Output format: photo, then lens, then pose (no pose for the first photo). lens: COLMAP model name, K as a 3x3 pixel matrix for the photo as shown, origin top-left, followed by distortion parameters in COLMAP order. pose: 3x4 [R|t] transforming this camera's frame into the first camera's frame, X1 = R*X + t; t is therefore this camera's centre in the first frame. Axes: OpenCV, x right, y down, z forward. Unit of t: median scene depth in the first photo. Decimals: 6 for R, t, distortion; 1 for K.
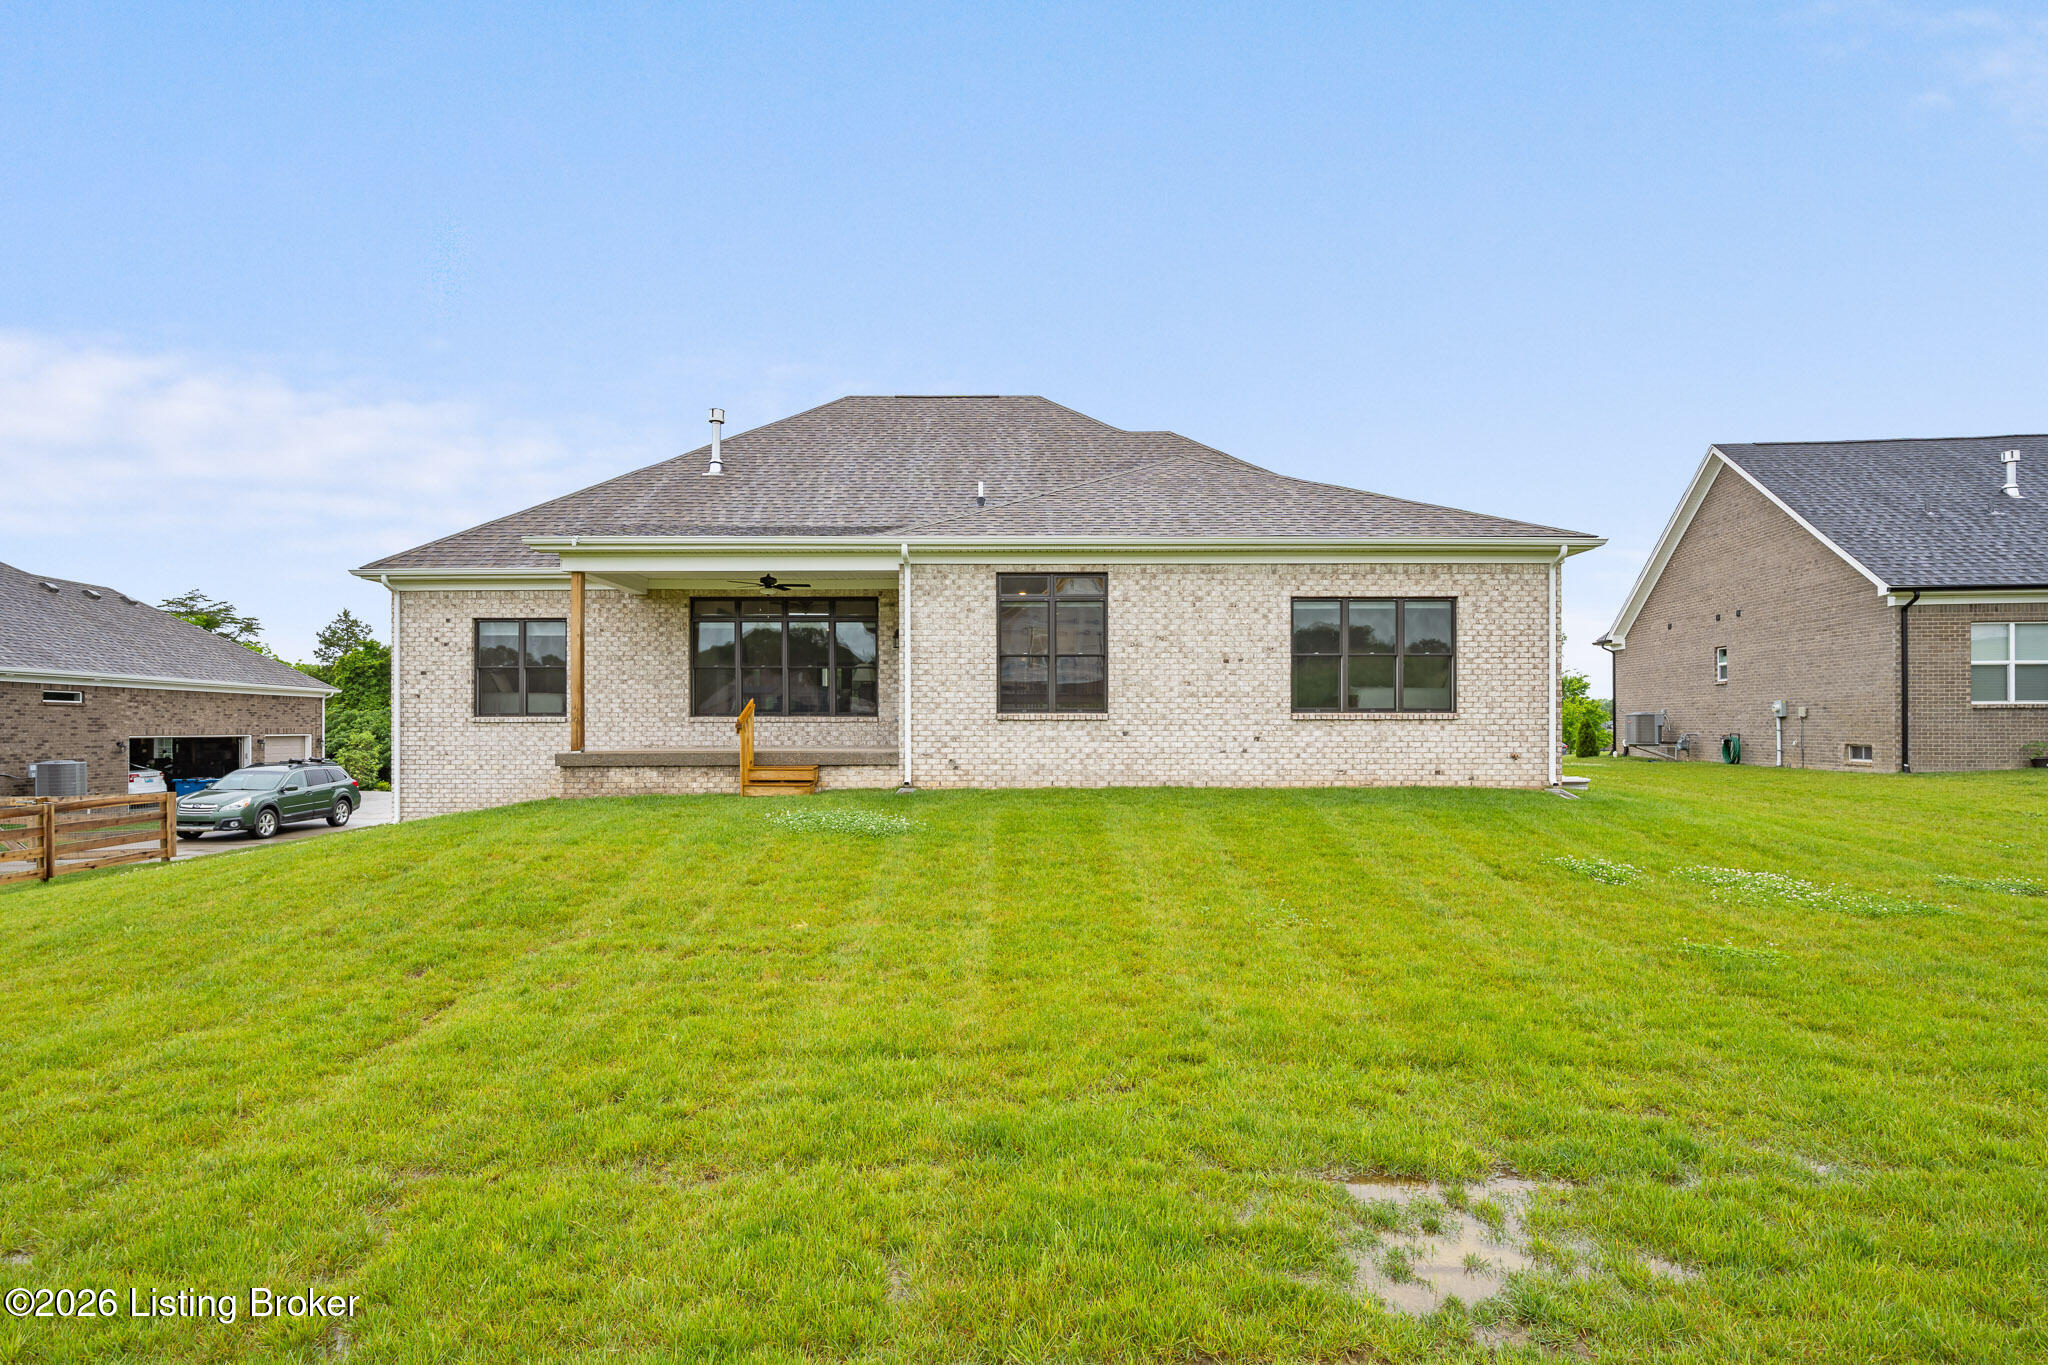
lens RADIAL K [[959.5, 0, 1023.6], [0, 959.5, 722.3], [0, 0, 1]] dist [-0.001344, -0.000279]
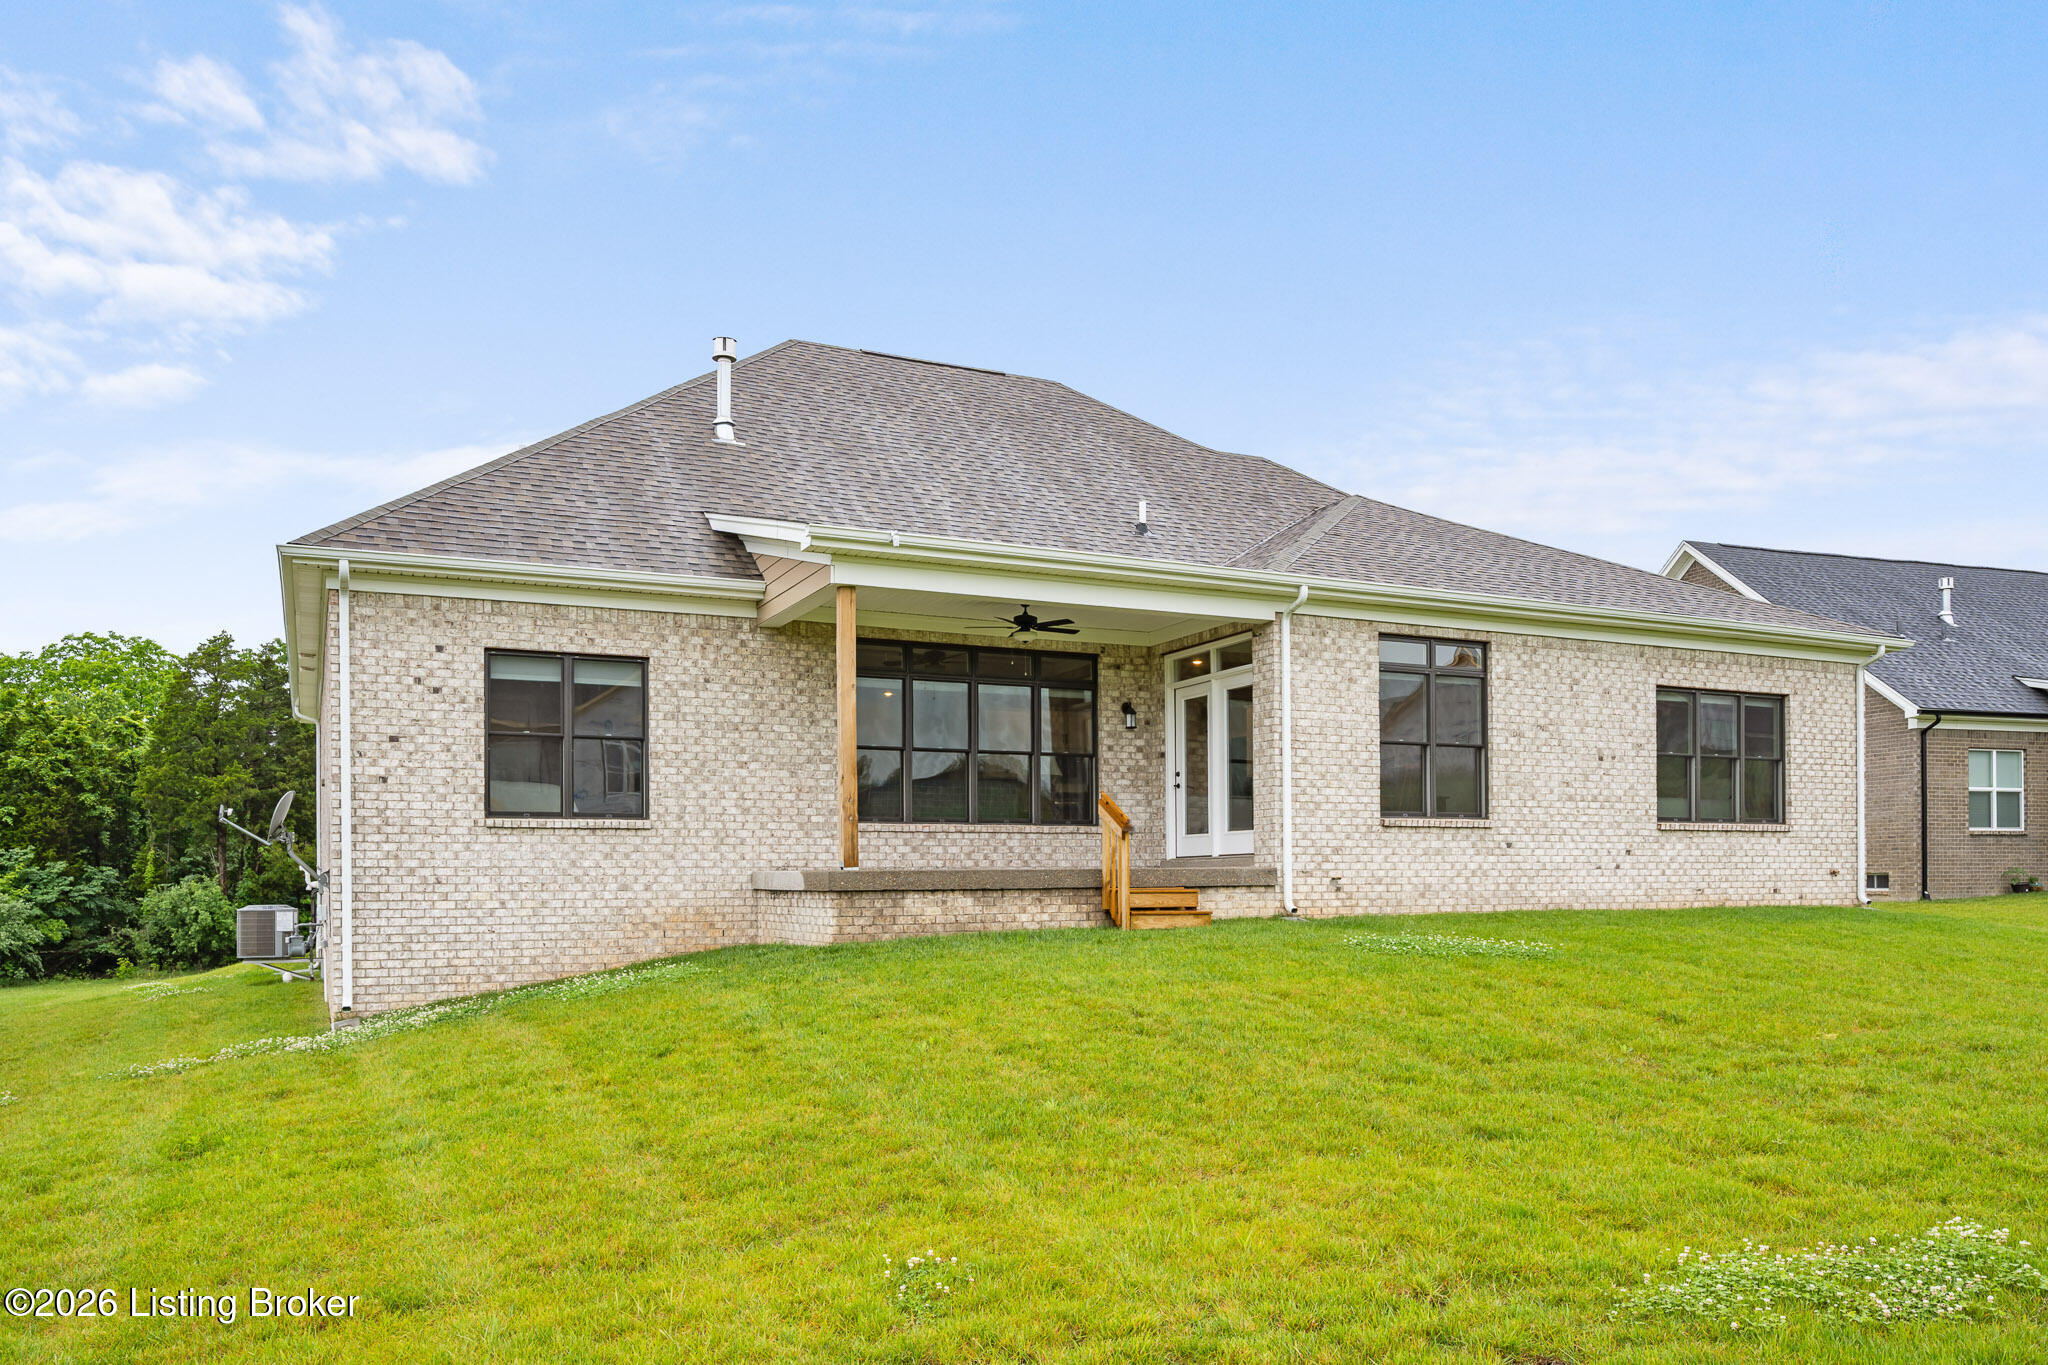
lens RADIAL K [[1457.2, 0, 1024.2], [0, 1457.2, 890.6], [0, 0, 1]] dist [0.000680, 0.000379]
pose [[0.902628, -0.007169, 0.430361, -0.781921], [0.003368, 0.999948, 0.009594, 0.036732], [-0.430407, -0.007210, 0.902606, 0.075783]]
